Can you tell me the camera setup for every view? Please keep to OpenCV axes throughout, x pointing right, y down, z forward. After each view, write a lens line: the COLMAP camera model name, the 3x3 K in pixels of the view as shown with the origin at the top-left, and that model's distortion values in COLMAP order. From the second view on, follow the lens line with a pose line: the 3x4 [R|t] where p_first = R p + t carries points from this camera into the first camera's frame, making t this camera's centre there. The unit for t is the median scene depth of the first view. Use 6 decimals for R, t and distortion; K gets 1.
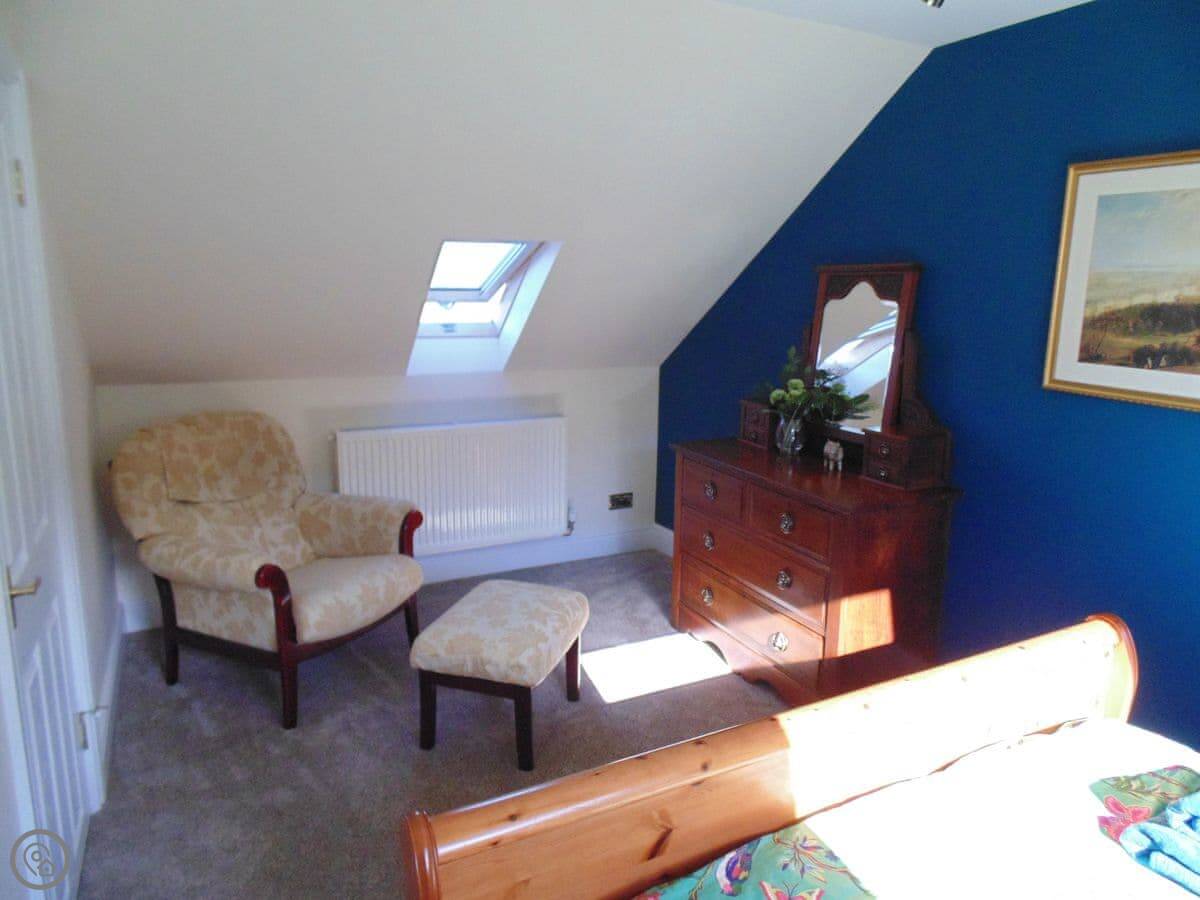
lens RADIAL K [[825.9, 0, 600.0], [0, 825.9, 450.0], [0, 0, 1]] dist [-0.000542, -0.000324]
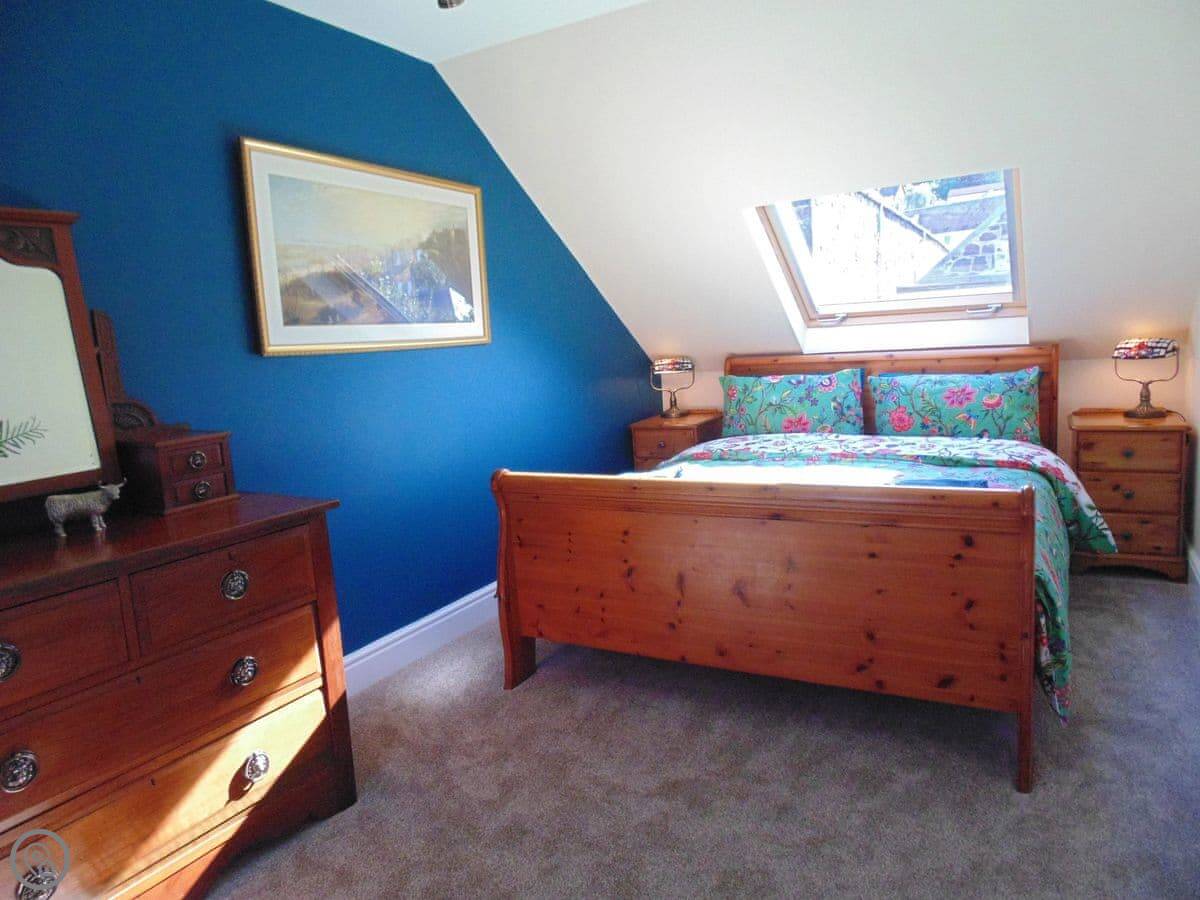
lens RADIAL K [[825.9, 0, 600.0], [0, 825.9, 450.0], [0, 0, 1]] dist [-0.000542, -0.000324]
pose [[-0.545182, -0.101980, 0.832092, -0.581568], [0.215886, 0.942017, 0.256900, -0.147208], [-0.810043, 0.319694, -0.491554, 1.292850]]
